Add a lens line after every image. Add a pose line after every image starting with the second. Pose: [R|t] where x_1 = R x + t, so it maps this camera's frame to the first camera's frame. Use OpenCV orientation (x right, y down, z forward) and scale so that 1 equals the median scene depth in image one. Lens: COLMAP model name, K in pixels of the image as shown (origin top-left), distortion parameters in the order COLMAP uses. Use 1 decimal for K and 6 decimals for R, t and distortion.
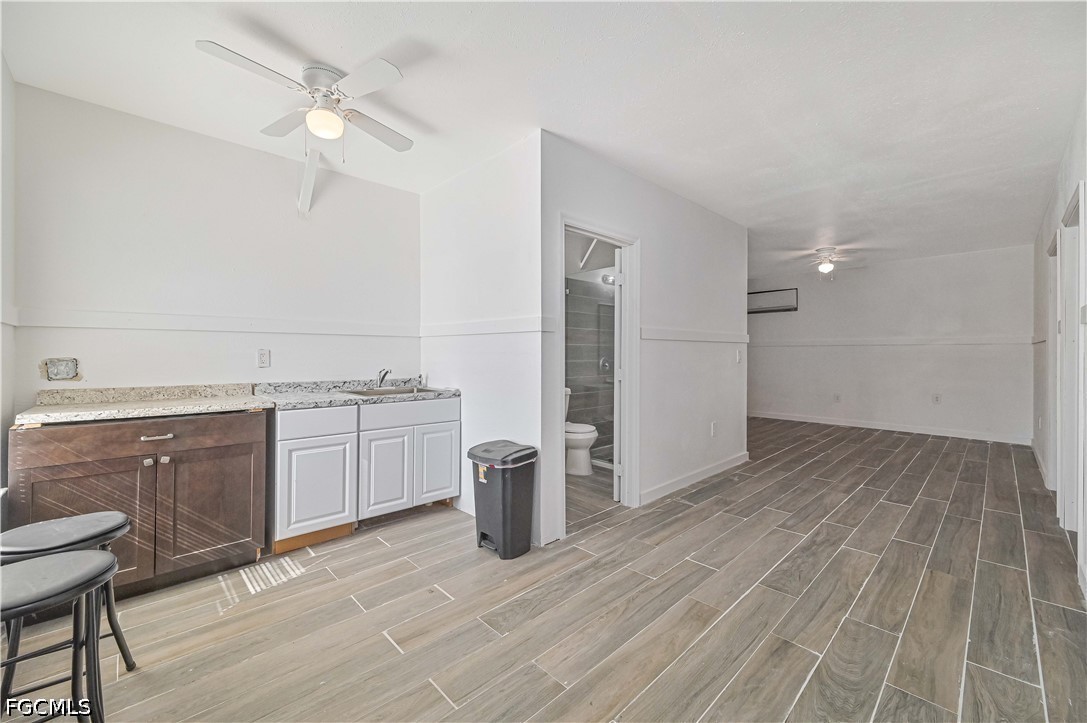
lens RADIAL K [[434.5, 0, 542.9], [0, 434.5, 356.6], [0, 0, 1]] dist [-0.003936, -0.000536]
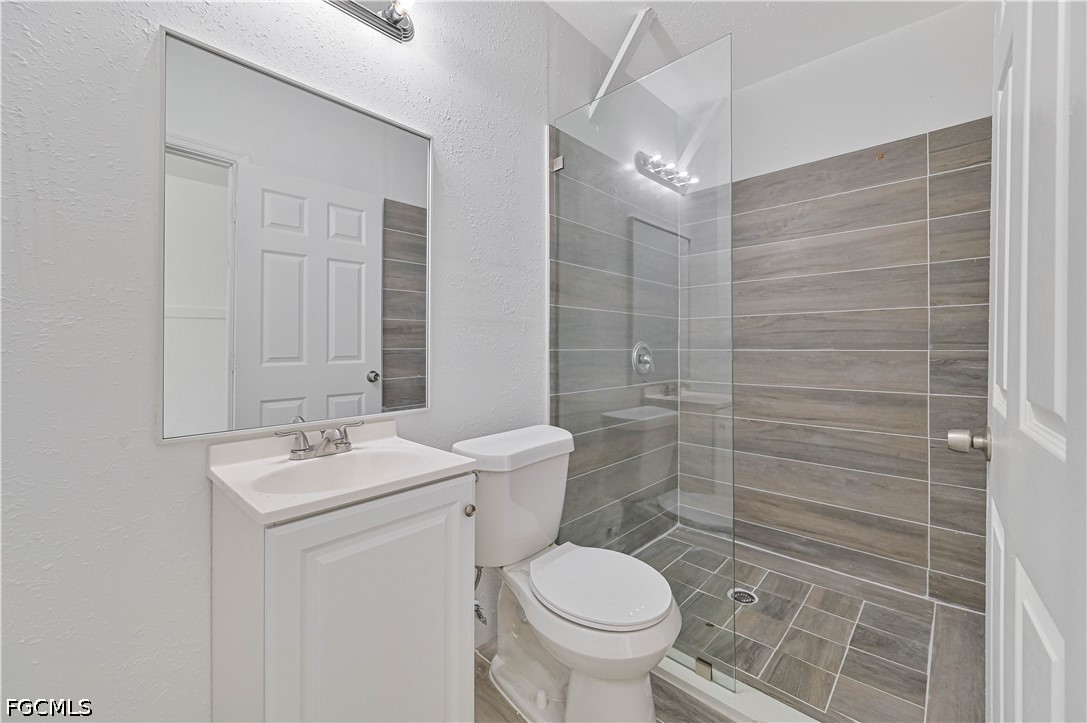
lens RADIAL K [[434.5, 0, 544.3], [0, 434.5, 355.5], [0, 0, 1]] dist [-0.003936, -0.000536]
pose [[0.998687, -0.002808, 0.051150, 0.024333], [0.002480, 0.999976, 0.006484, 0.012506], [-0.051167, -0.006349, 0.998670, 0.597682]]
